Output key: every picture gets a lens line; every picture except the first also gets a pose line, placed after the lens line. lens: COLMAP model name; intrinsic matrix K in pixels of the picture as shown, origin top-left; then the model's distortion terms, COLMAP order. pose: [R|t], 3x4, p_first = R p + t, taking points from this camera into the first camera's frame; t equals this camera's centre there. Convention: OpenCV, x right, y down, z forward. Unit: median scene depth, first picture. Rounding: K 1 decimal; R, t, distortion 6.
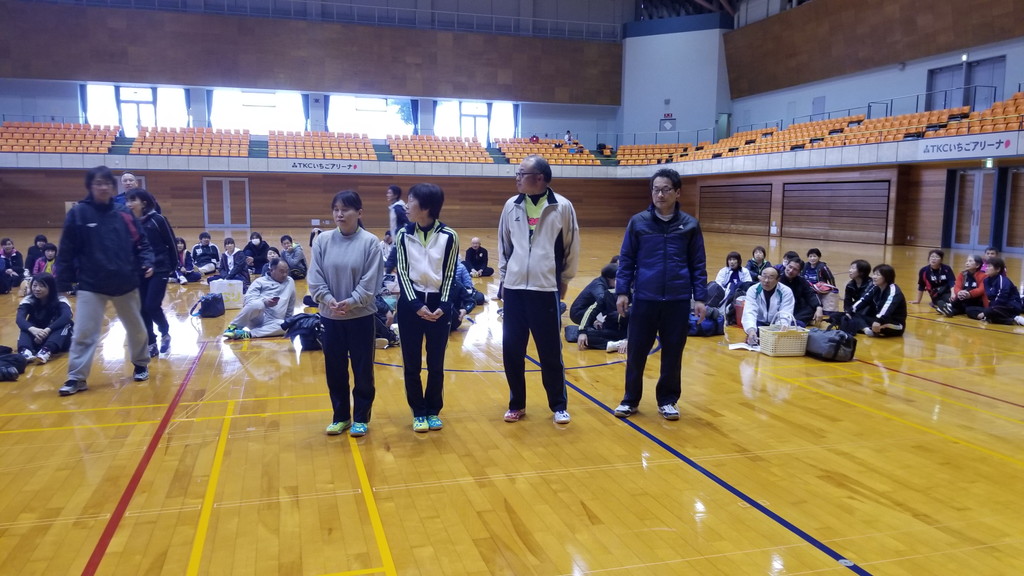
lens RADIAL K [[799.5, 0, 516.0], [0, 799.5, 300.0], [0, 0, 1]] dist [0.070281, -0.109754]
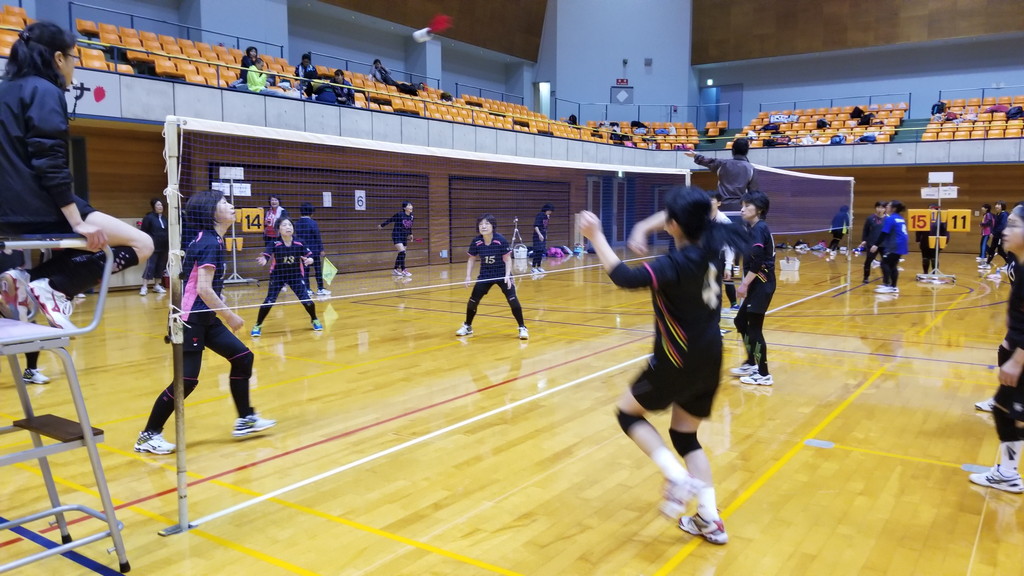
lens RADIAL K [[795.1, 0, 506.3], [0, 795.1, 299.6], [0, 0, 1]] dist [0.046458, -0.109659]
pose [[0.634919, 0.079818, -0.768445, -0.170209], [-0.090403, 0.995491, 0.028707, -0.037638], [0.767272, 0.051242, 0.639272, 0.307391]]
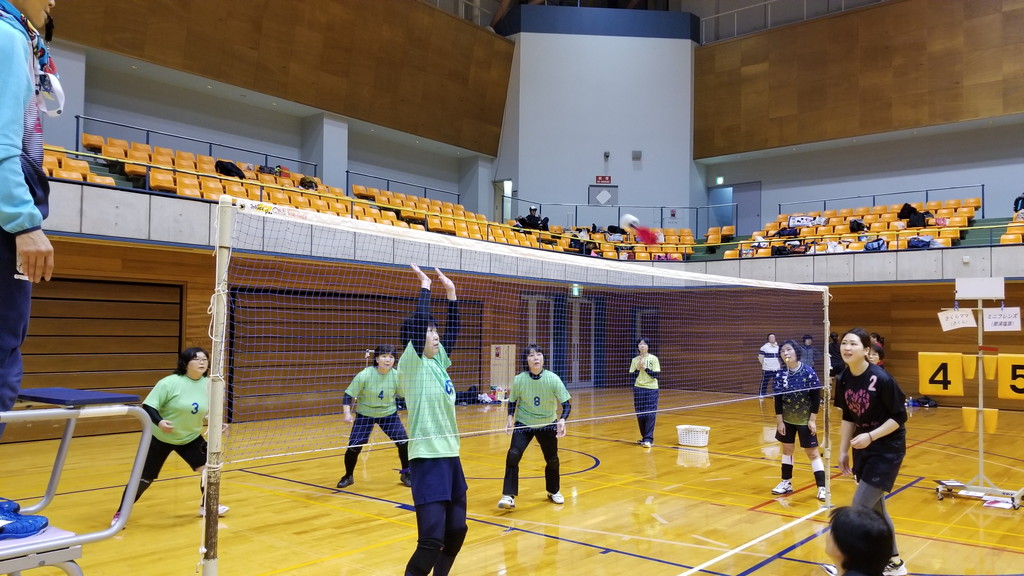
lens RADIAL K [[801.2, 0, 519.2], [0, 801.2, 300.6], [0, 0, 1]] dist [0.080222, -0.137245]
pose [[0.567089, -0.034864, -0.822919, -0.243722], [-0.108271, 0.987279, -0.116439, -0.065465], [0.816510, 0.155130, 0.556100, 0.501664]]
